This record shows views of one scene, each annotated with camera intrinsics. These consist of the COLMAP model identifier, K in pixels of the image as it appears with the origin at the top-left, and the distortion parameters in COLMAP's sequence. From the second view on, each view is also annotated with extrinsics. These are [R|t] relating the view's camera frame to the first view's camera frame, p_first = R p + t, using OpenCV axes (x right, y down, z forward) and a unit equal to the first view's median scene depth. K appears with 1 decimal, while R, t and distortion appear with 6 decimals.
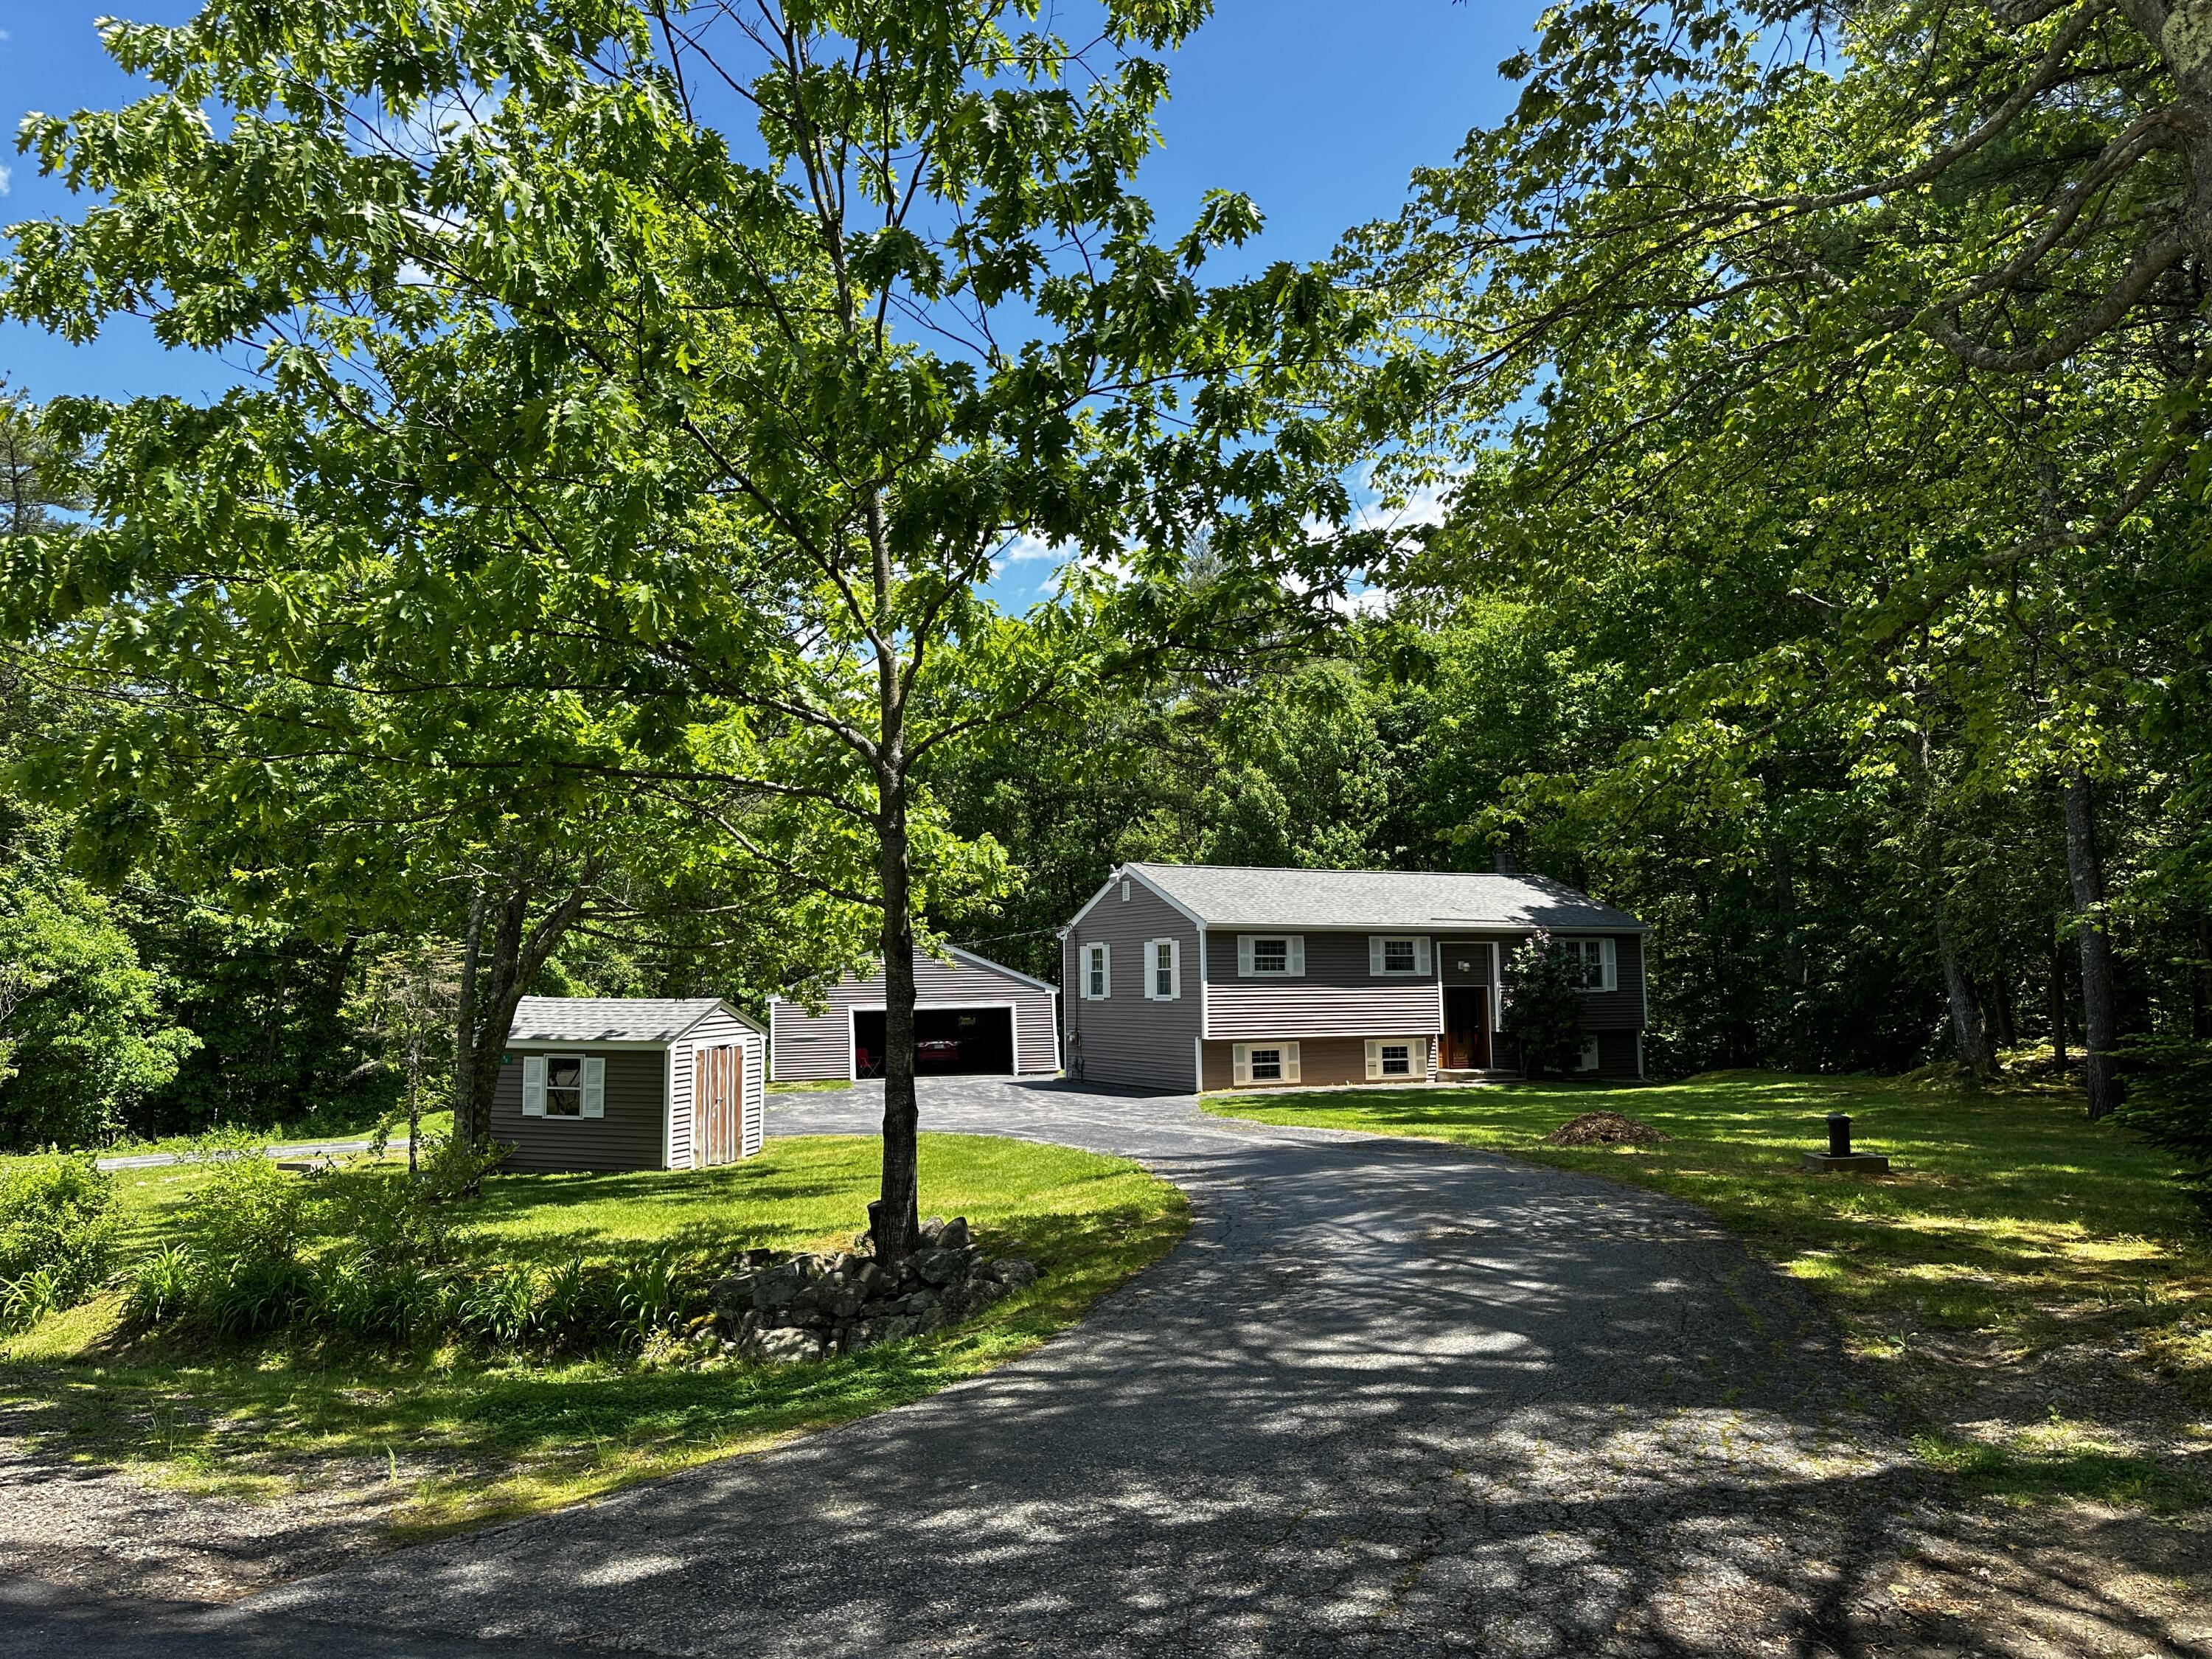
lens RADIAL K [[1553.4, 0, 1105.1], [0, 1553.4, 829.2], [0, 0, 1]] dist [0.000006, -0.000007]
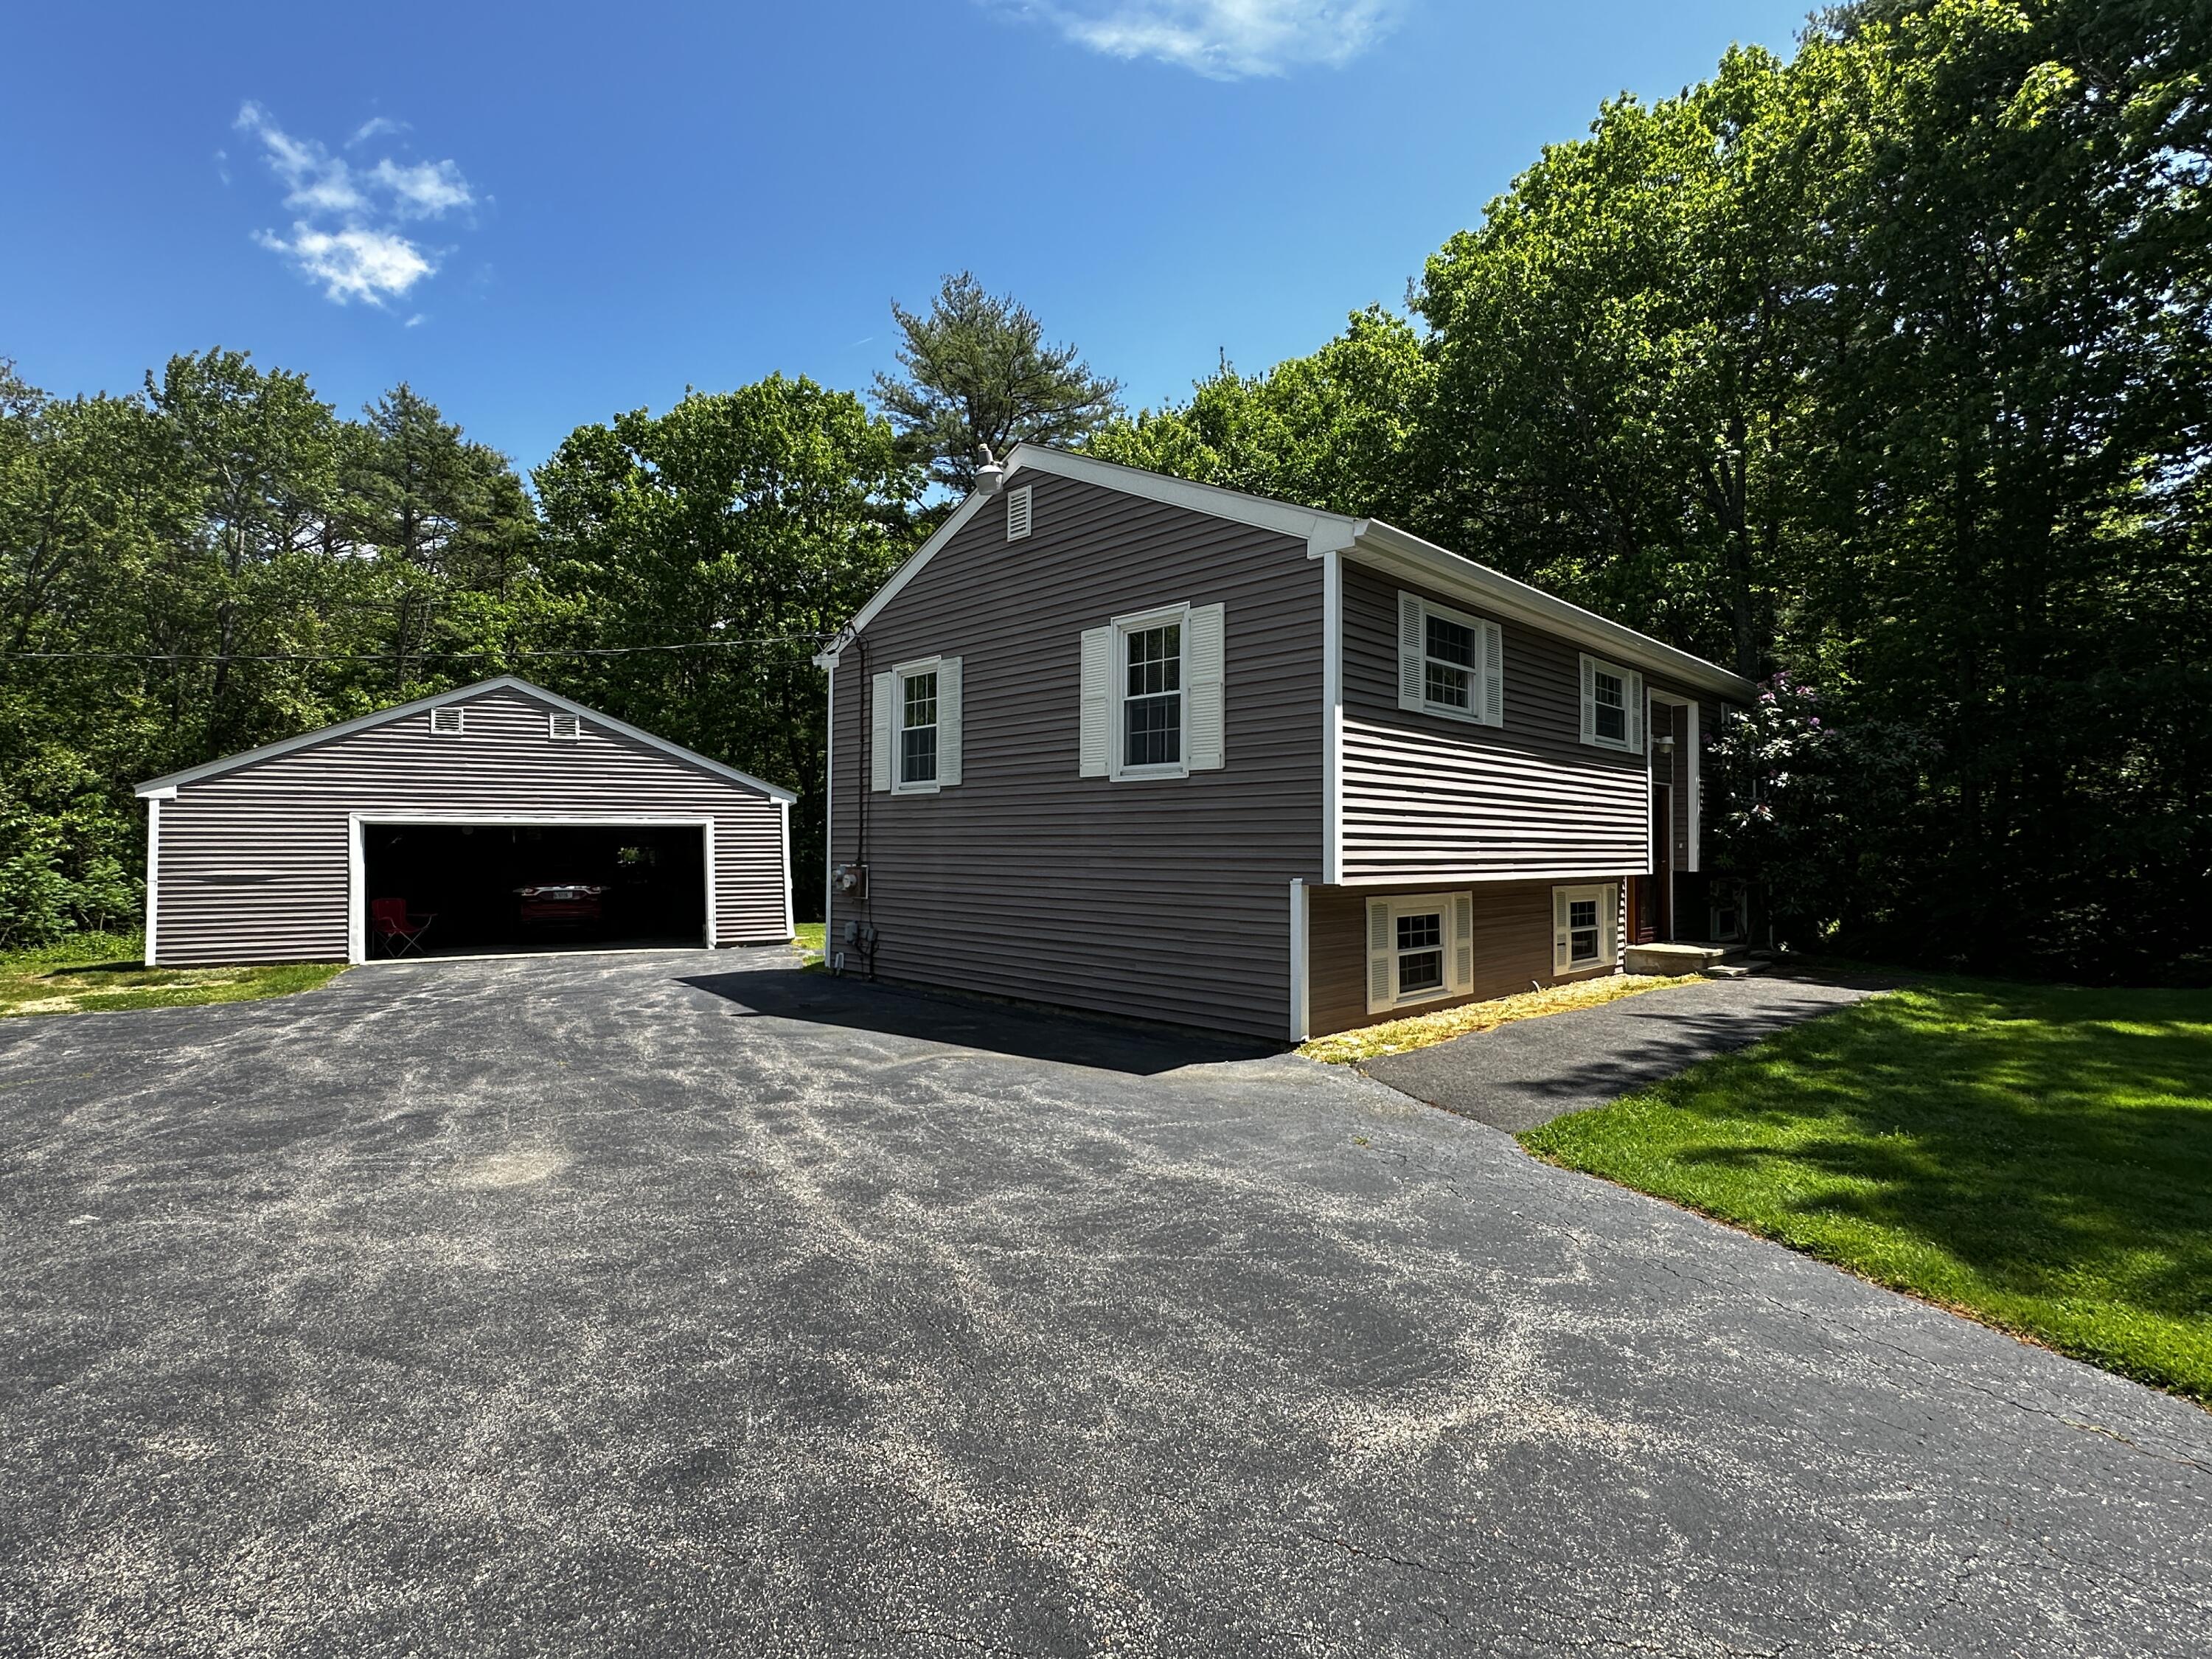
lens RADIAL K [[1042.1, 0, 1107.6], [0, 1042.1, 832.2], [0, 0, 1]] dist [0.001594, 0.000015]
pose [[0.952521, 0.024521, 0.303483, -0.044892], [-0.049195, 0.996050, 0.073923, 0.101649], [-0.300471, -0.085343, 0.949965, 0.743579]]
